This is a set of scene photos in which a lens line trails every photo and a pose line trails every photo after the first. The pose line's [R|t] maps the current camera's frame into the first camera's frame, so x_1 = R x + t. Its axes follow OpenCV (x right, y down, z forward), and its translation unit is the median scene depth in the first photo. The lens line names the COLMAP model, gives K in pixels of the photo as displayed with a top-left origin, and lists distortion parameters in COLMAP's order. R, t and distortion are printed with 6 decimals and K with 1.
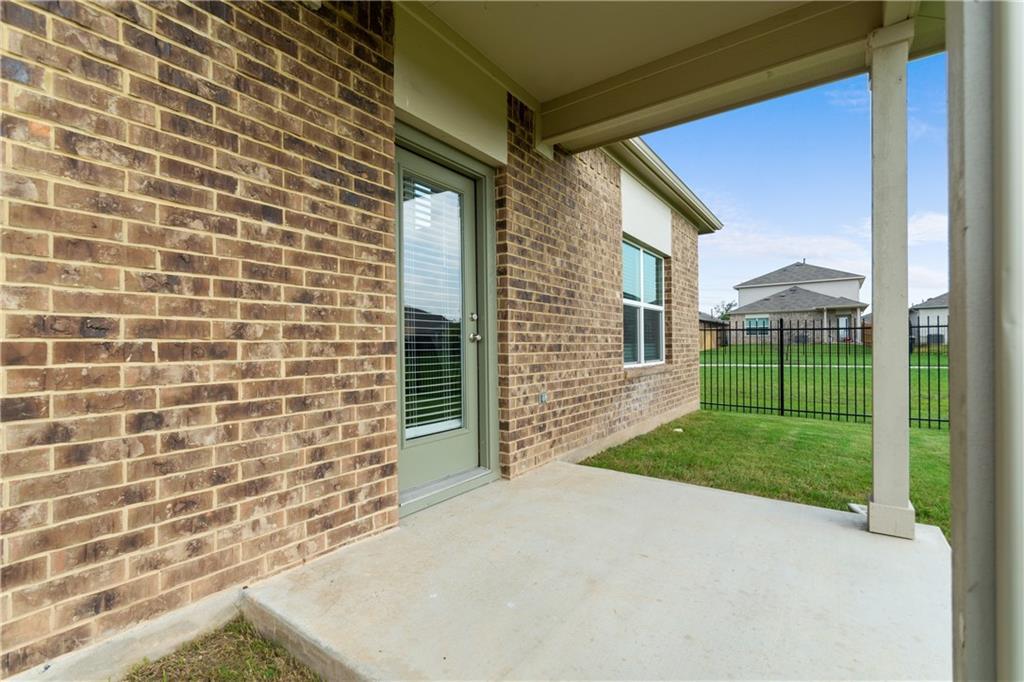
lens RADIAL K [[451.0, 0, 510.2], [0, 451.0, 347.0], [0, 0, 1]] dist [0.002773, -0.000984]
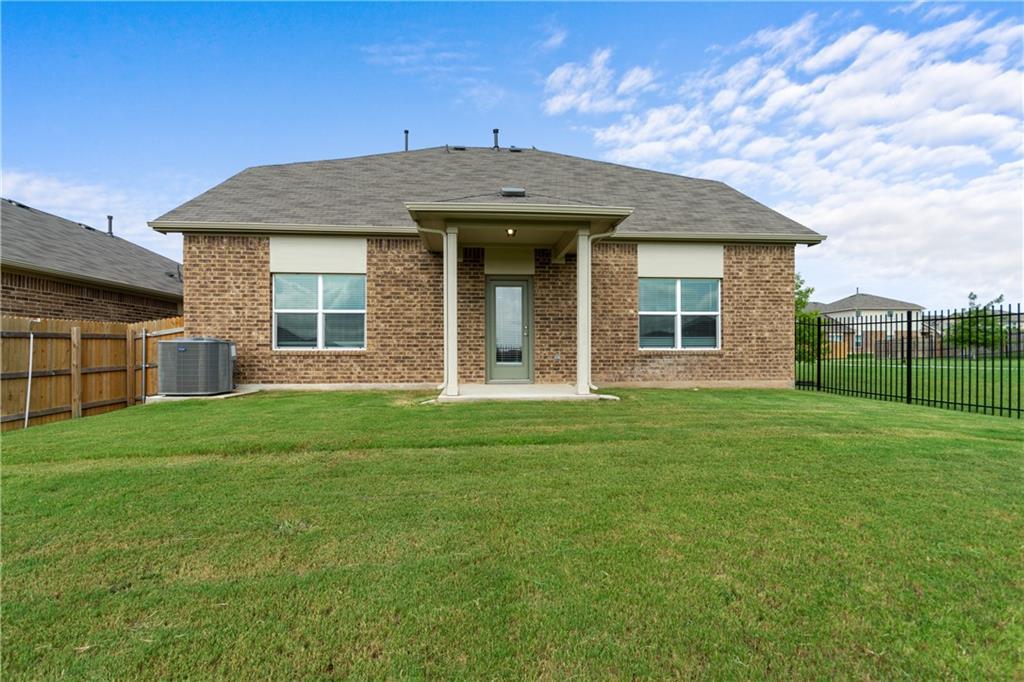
lens RADIAL K [[451.0, 0, 510.2], [0, 451.0, 347.0], [0, 0, 1]] dist [0.002773, -0.000984]
pose [[0.664763, -0.000432, -0.747055, 2.009797], [-0.002720, 0.999992, -0.003000, 0.069023], [0.747050, 0.004026, 0.664756, -1.008528]]
